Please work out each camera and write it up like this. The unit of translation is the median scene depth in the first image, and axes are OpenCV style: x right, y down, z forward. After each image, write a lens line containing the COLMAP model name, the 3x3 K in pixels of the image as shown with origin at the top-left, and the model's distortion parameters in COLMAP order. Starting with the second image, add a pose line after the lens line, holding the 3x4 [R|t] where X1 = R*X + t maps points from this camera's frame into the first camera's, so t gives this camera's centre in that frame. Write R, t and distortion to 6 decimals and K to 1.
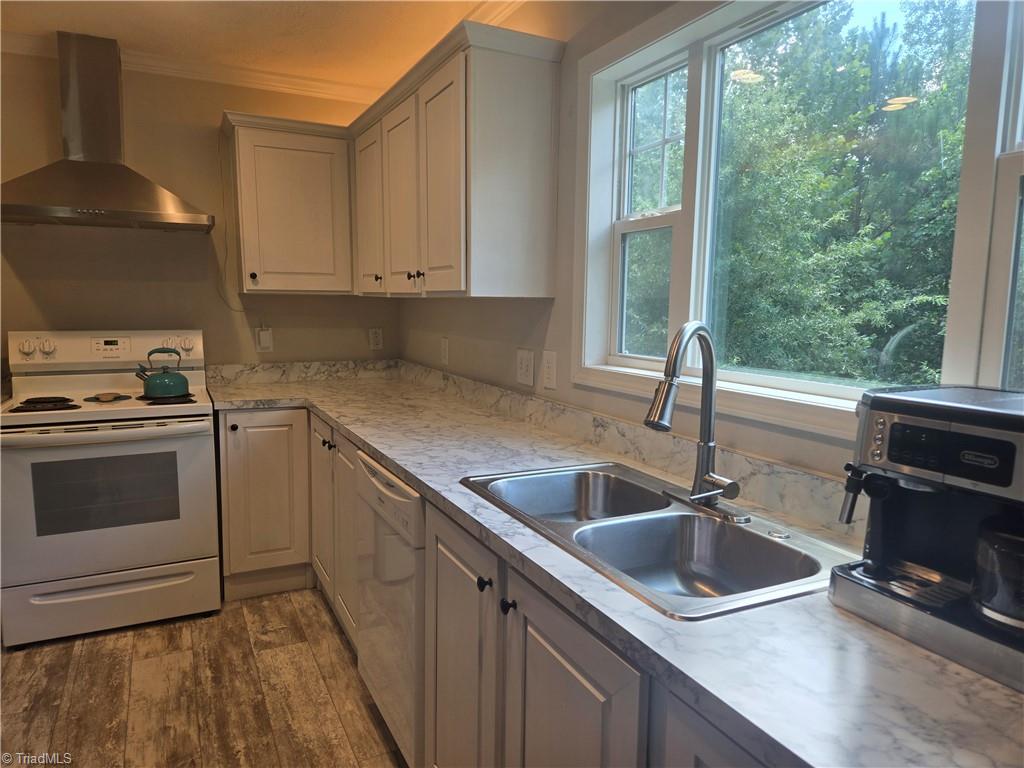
lens RADIAL K [[688.4, 0, 513.2], [0, 688.4, 382.7], [0, 0, 1]] dist [0.080497, -0.063128]
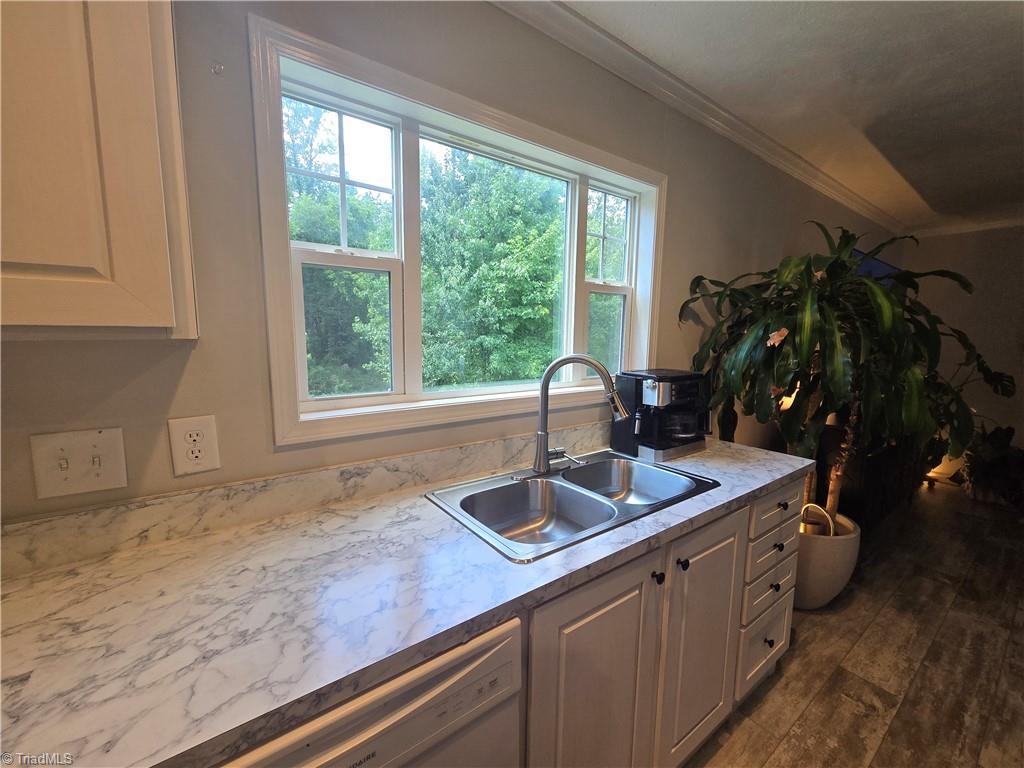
lens RADIAL K [[419.1, 0, 522.4], [0, 419.1, 384.9], [0, 0, 1]] dist [0.003030, 0.002209]
pose [[-0.180425, -0.107819, 0.977662, -0.788015], [0.123886, 0.983567, 0.131333, -0.194495], [-0.975756, 0.144814, -0.164103, 1.514295]]
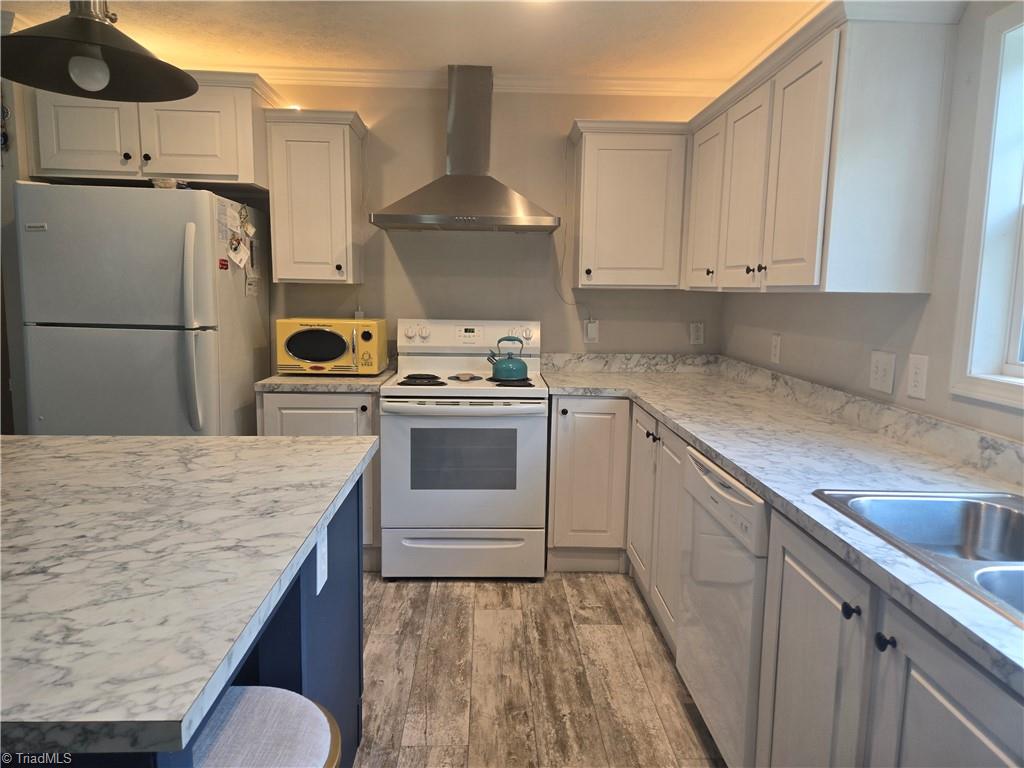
lens RADIAL K [[688.4, 0, 516.3], [0, 688.4, 369.0], [0, 0, 1]] dist [0.080497, -0.063128]
pose [[0.913029, 0.054413, -0.404248, -0.042121], [-0.058009, 0.998310, 0.003356, -0.001541], [0.403748, 0.020386, 0.914643, -0.010608]]
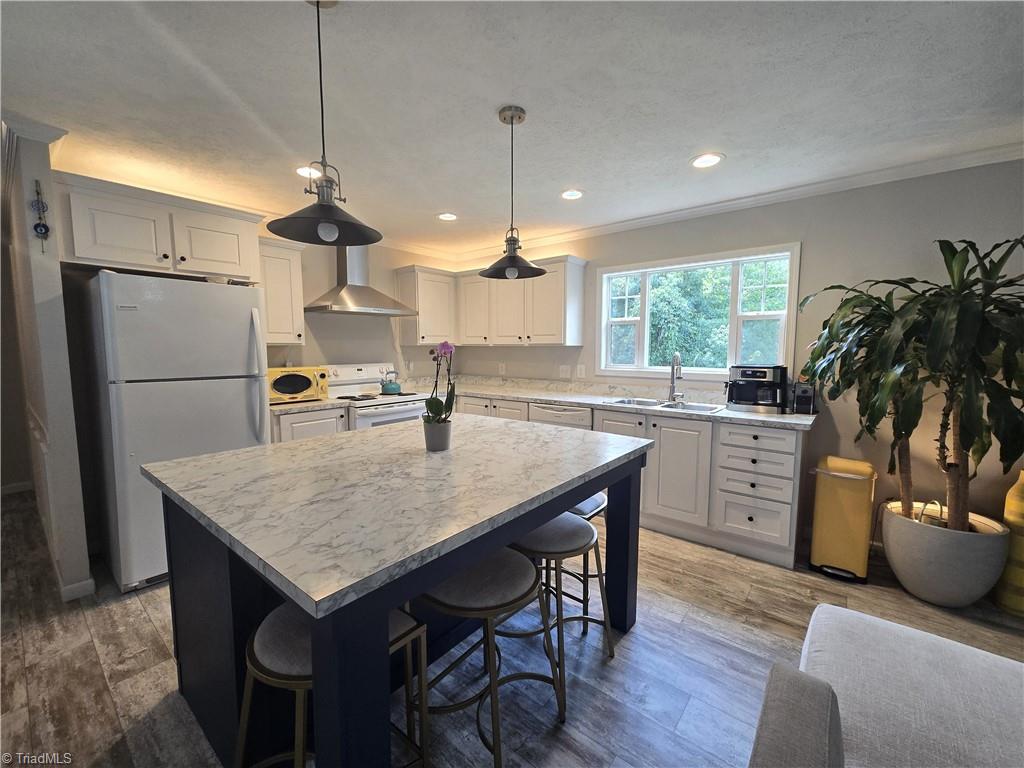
lens RADIAL K [[419.1, 0, 516.0], [0, 419.1, 401.9], [0, 0, 1]] dist [0.003030, 0.002209]
pose [[0.912758, -0.063718, 0.403500, -0.729195], [0.058205, 0.997968, 0.025927, 0.037436], [-0.404332, -0.000180, 0.914612, -0.376649]]
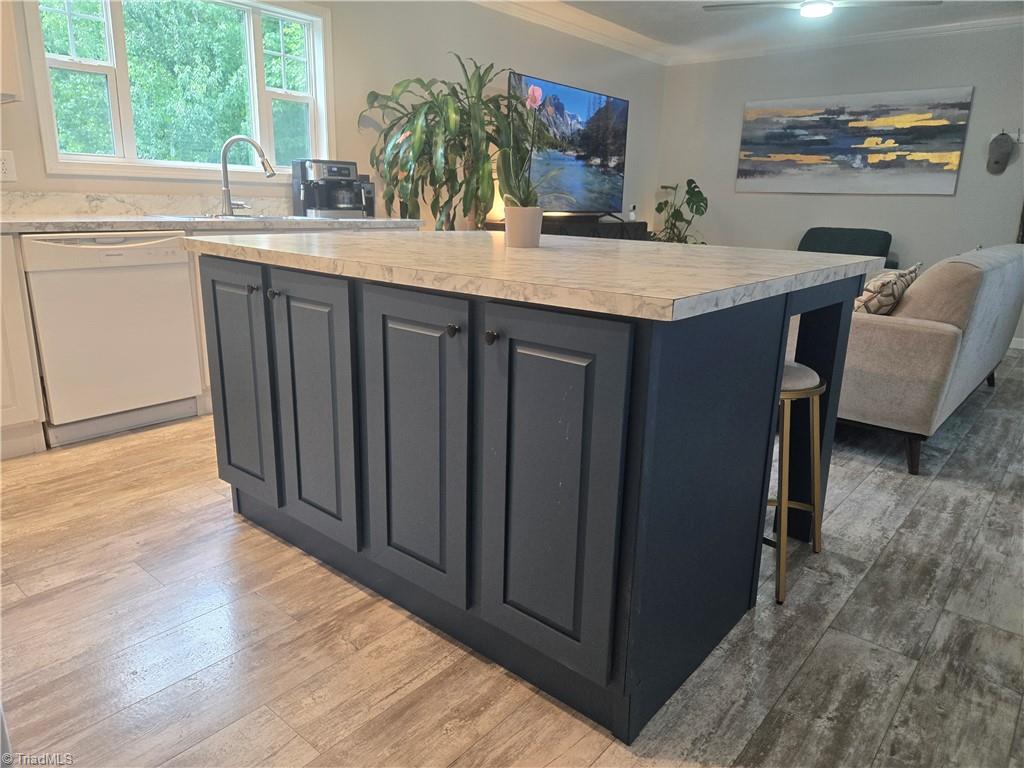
lens RADIAL K [[688.4, 0, 514.9], [0, 688.4, 368.6], [0, 0, 1]] dist [0.080497, -0.063128]
pose [[-0.393639, -0.212382, 0.894395, -1.791075], [0.106399, 0.955880, 0.273811, -0.042226], [-0.913087, 0.202945, -0.353675, 1.449282]]
